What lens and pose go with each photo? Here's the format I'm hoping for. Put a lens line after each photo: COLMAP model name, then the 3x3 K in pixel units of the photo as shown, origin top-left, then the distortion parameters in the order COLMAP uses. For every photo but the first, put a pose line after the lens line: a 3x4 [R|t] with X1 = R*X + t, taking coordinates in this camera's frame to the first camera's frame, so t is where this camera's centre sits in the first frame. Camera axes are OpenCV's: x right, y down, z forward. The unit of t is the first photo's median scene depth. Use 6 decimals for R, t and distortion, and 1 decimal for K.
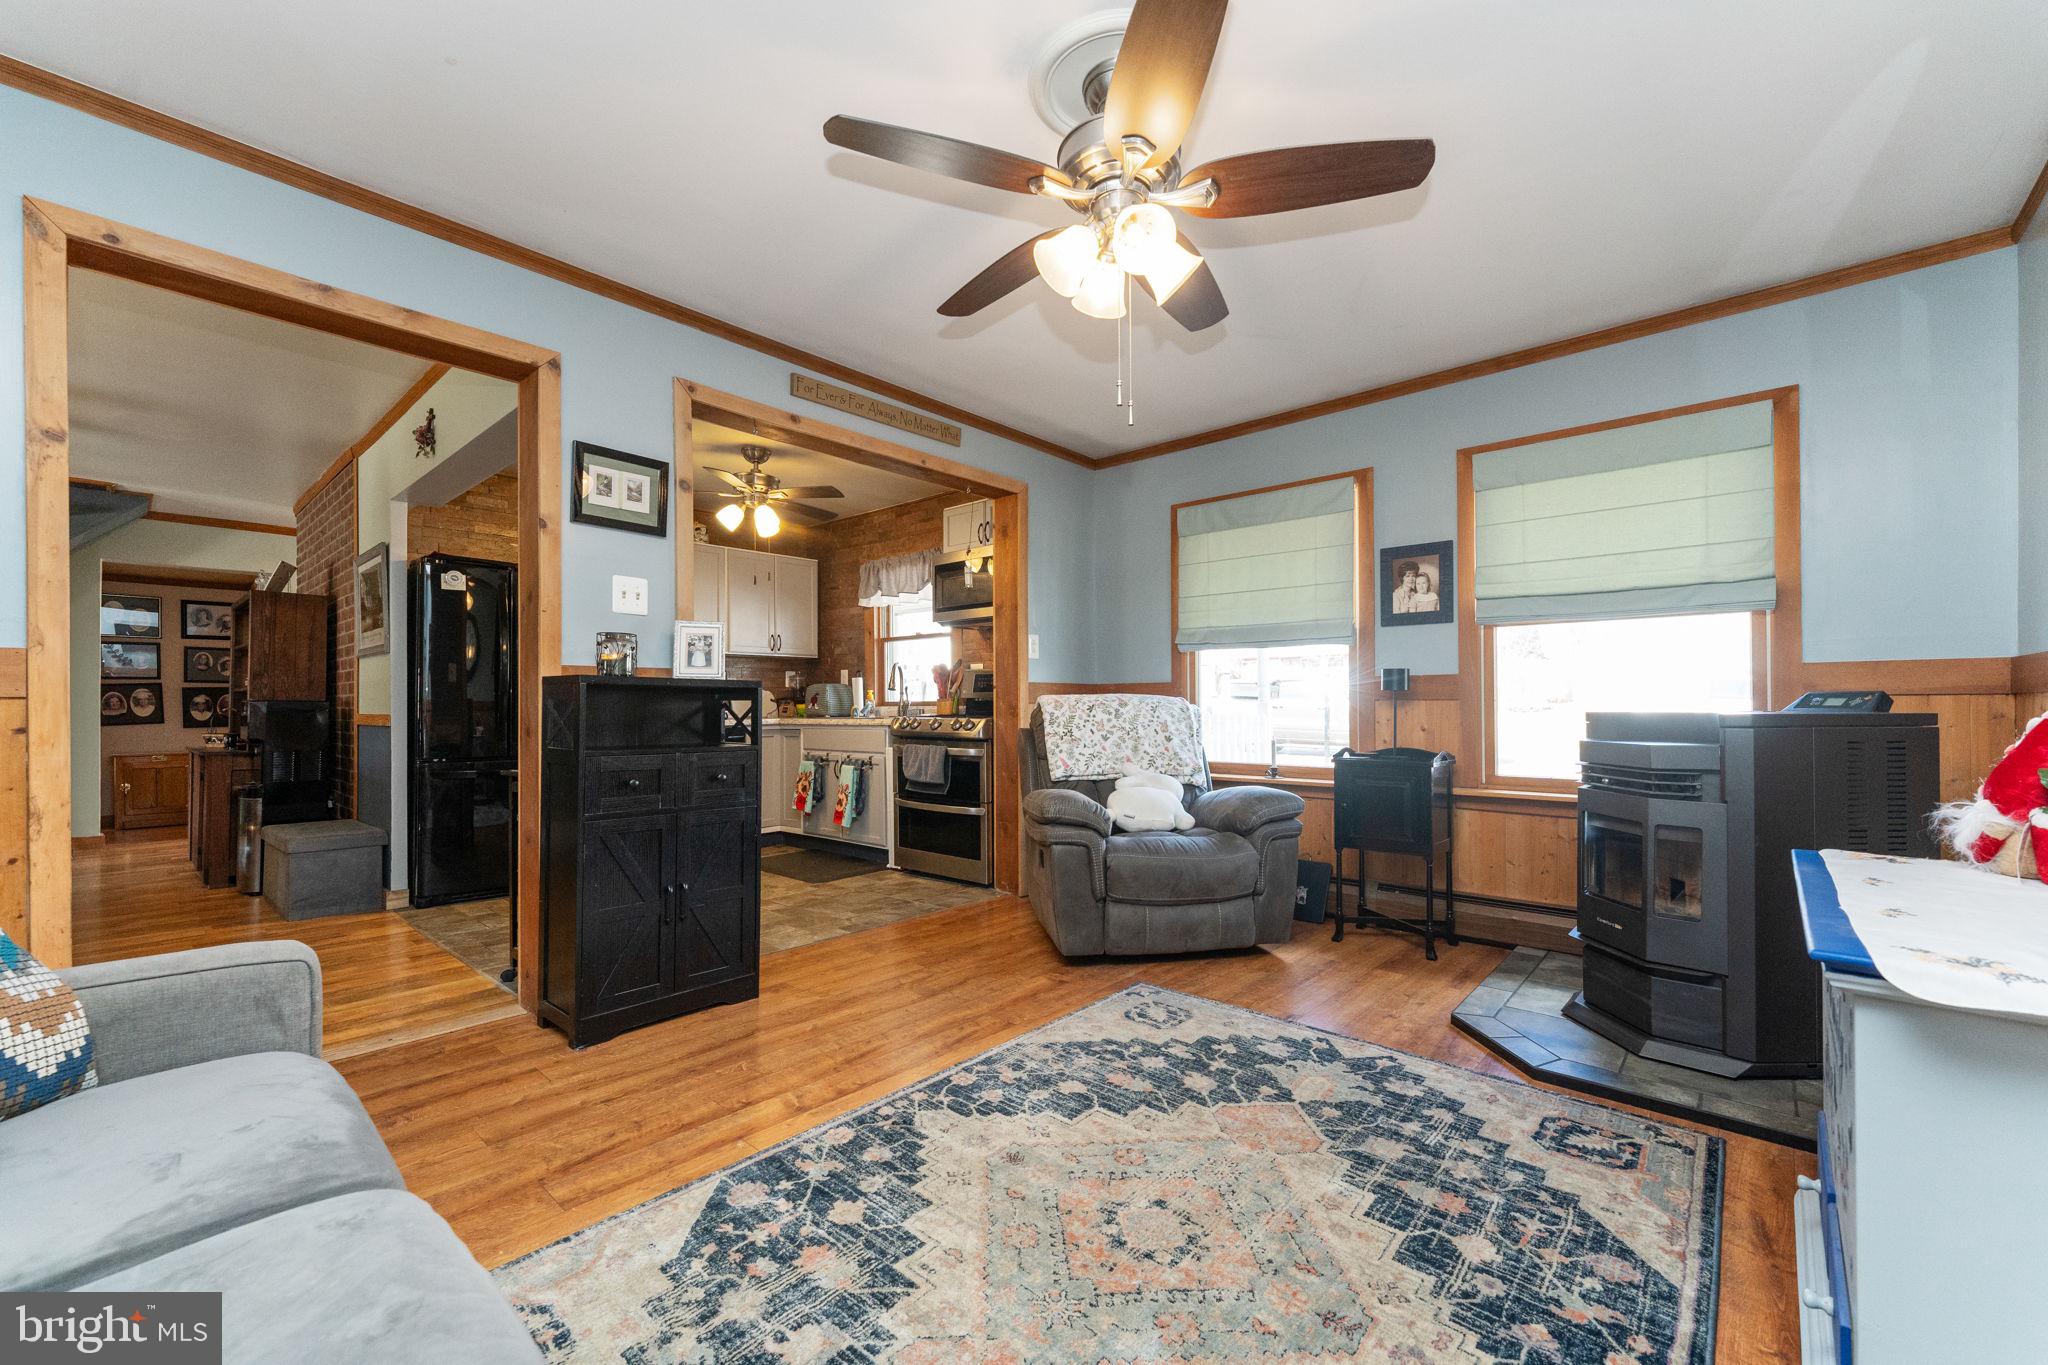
lens RADIAL K [[825.9, 0, 1030.2], [0, 825.9, 698.3], [0, 0, 1]] dist [0.004982, 0.001044]
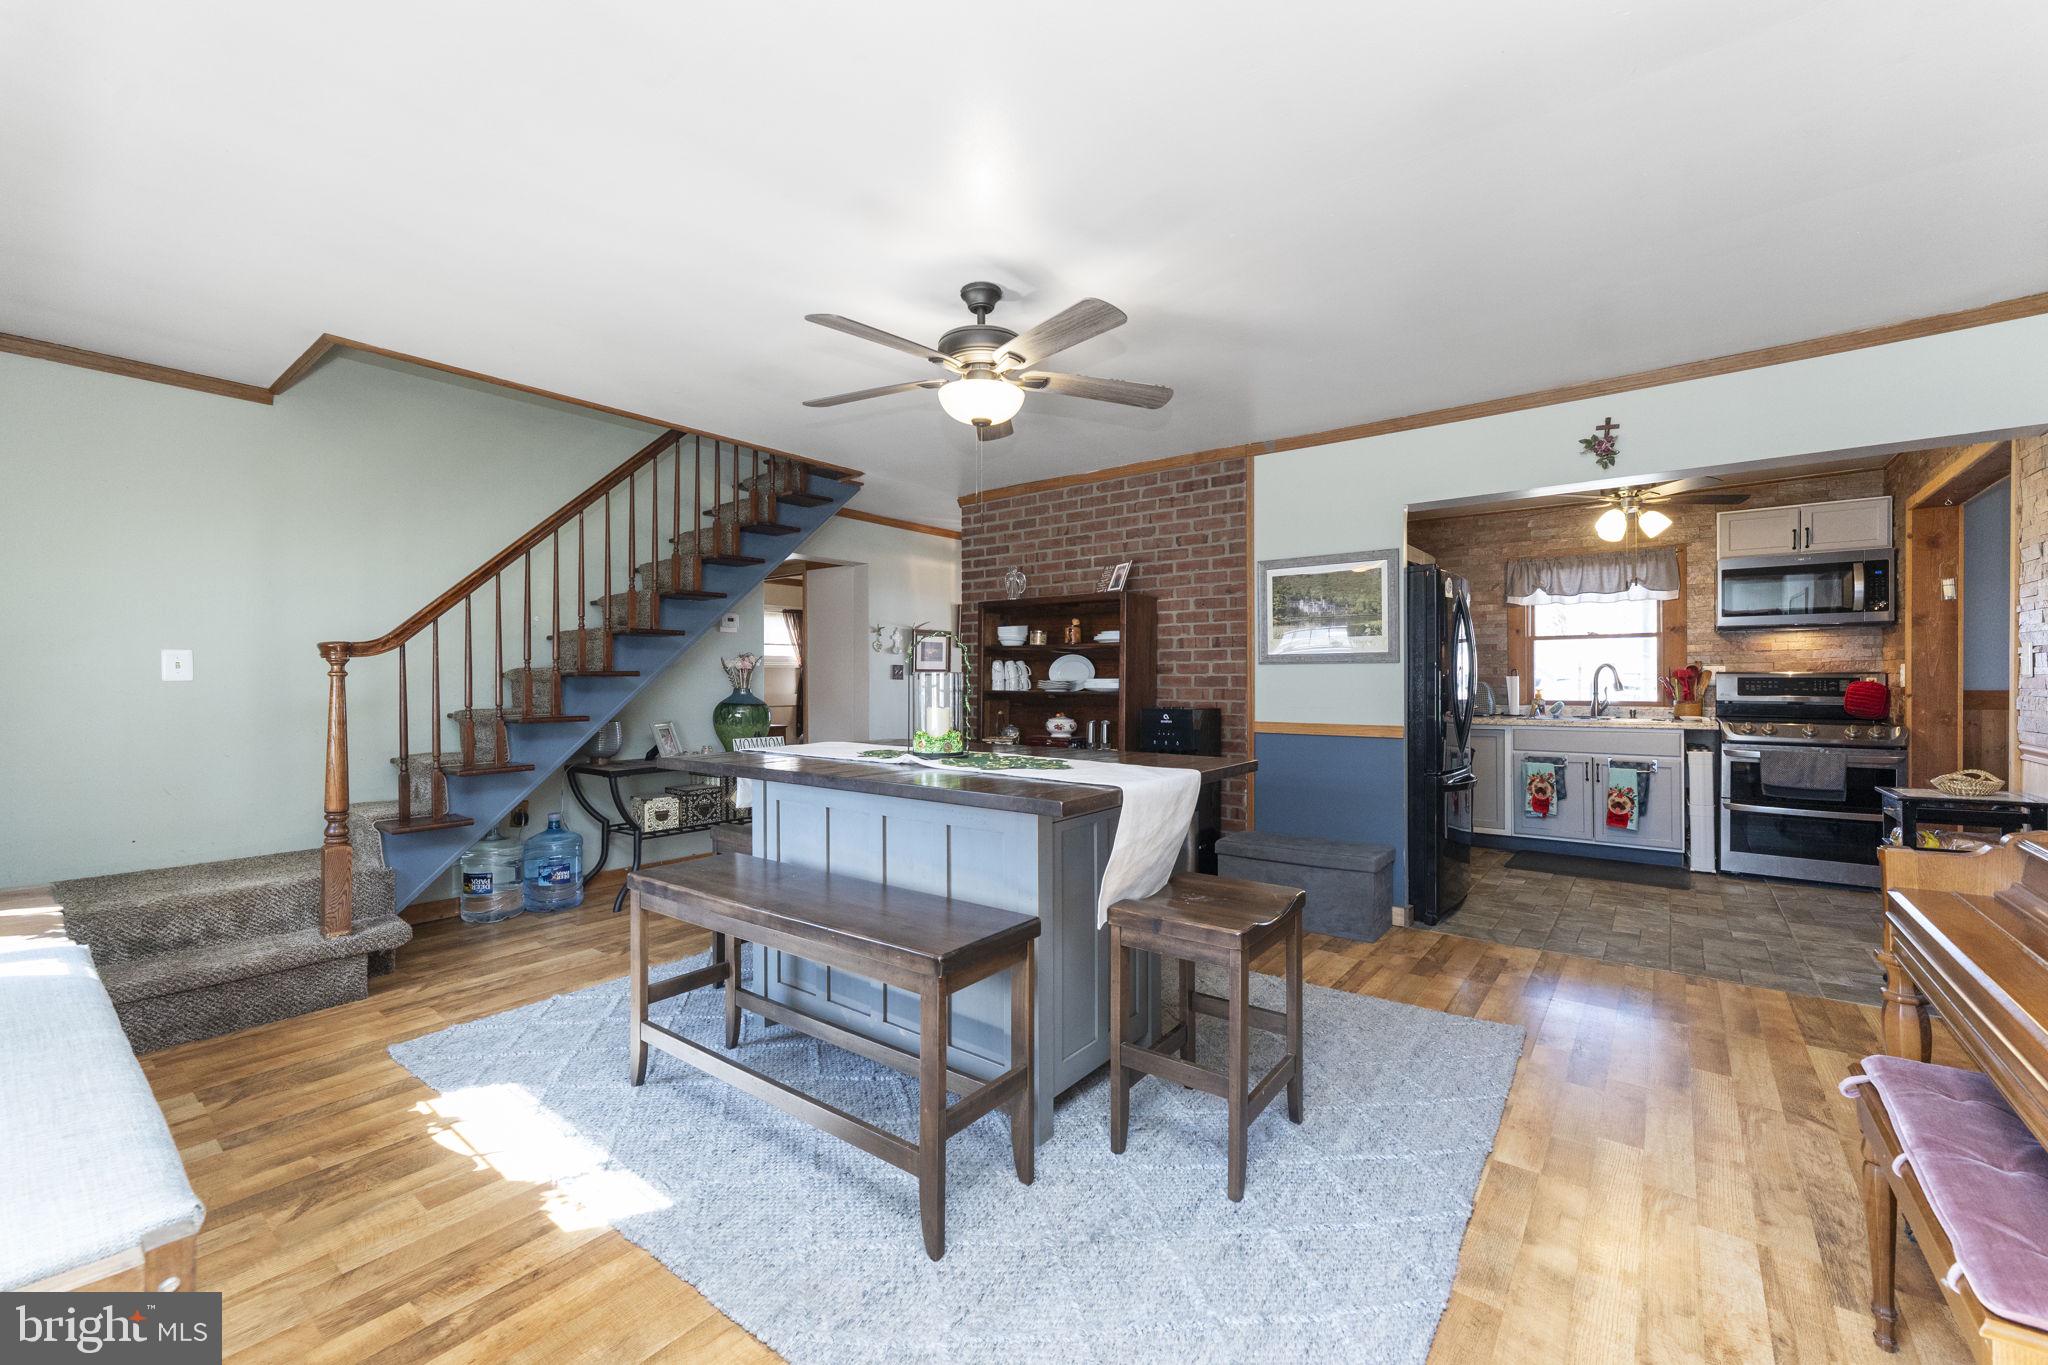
lens RADIAL K [[825.9, 0, 1019.8], [0, 825.9, 688.7], [0, 0, 1]] dist [0.004982, 0.001044]
pose [[0.997003, 0.002034, 0.077333, -0.873219], [-0.004091, 0.999642, 0.026442, -0.033777], [-0.077252, -0.026680, 0.996655, 0.045565]]
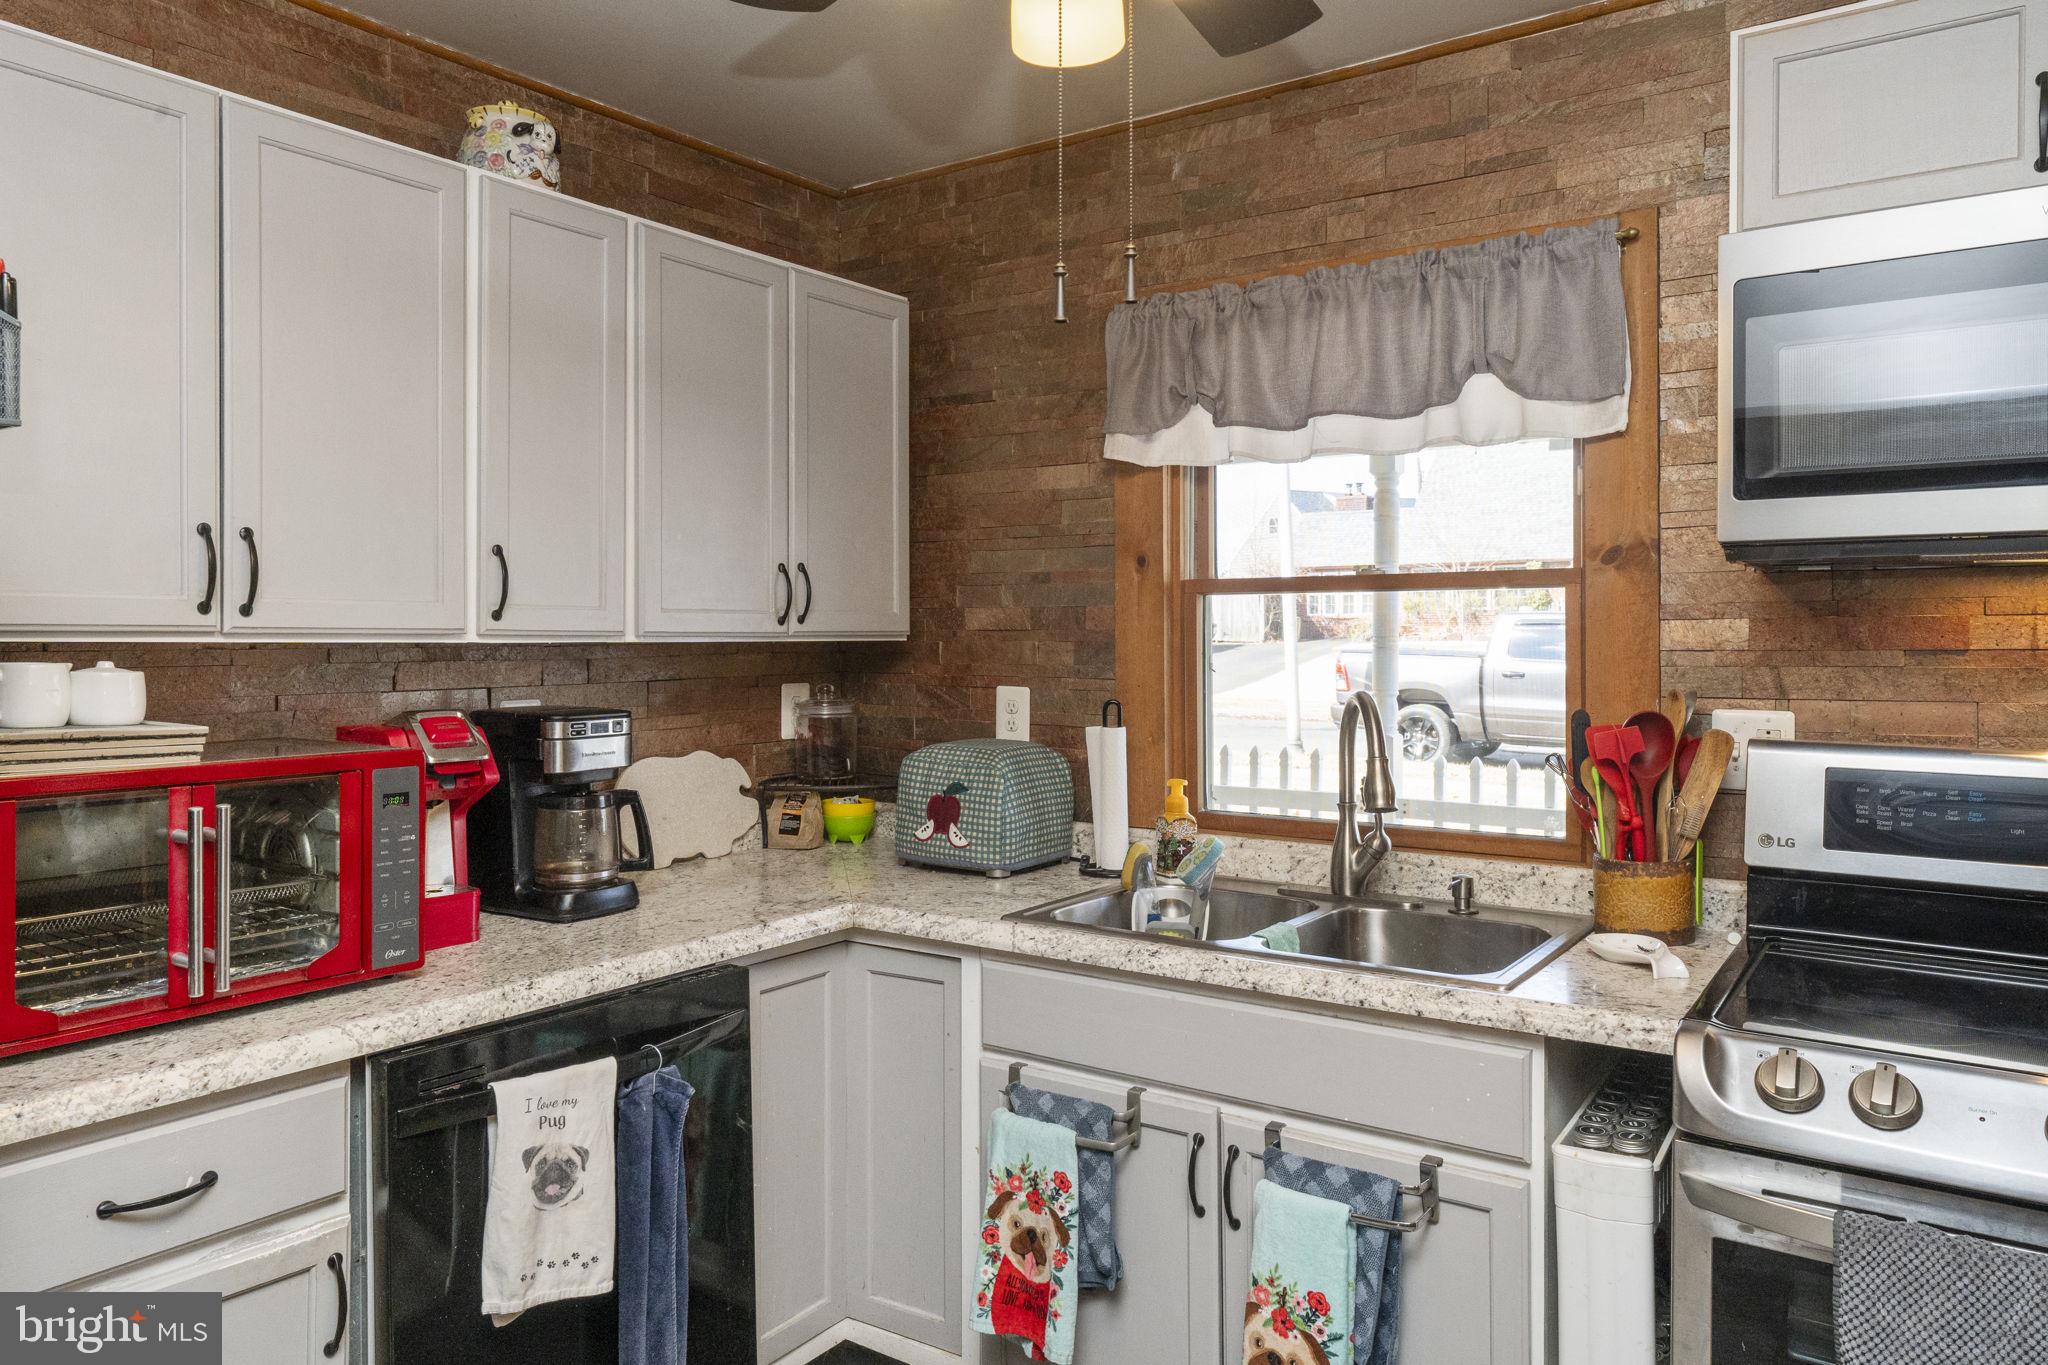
lens RADIAL K [[1381.6, 0, 1025.3], [0, 1381.6, 643.6], [0, 0, 1]] dist [-0.000524, 0.000377]
pose [[0.993160, 0.008644, 0.116440, -0.285732], [-0.009863, 0.999902, 0.009898, -0.055969], [-0.116344, -0.010978, 0.993148, 0.549284]]
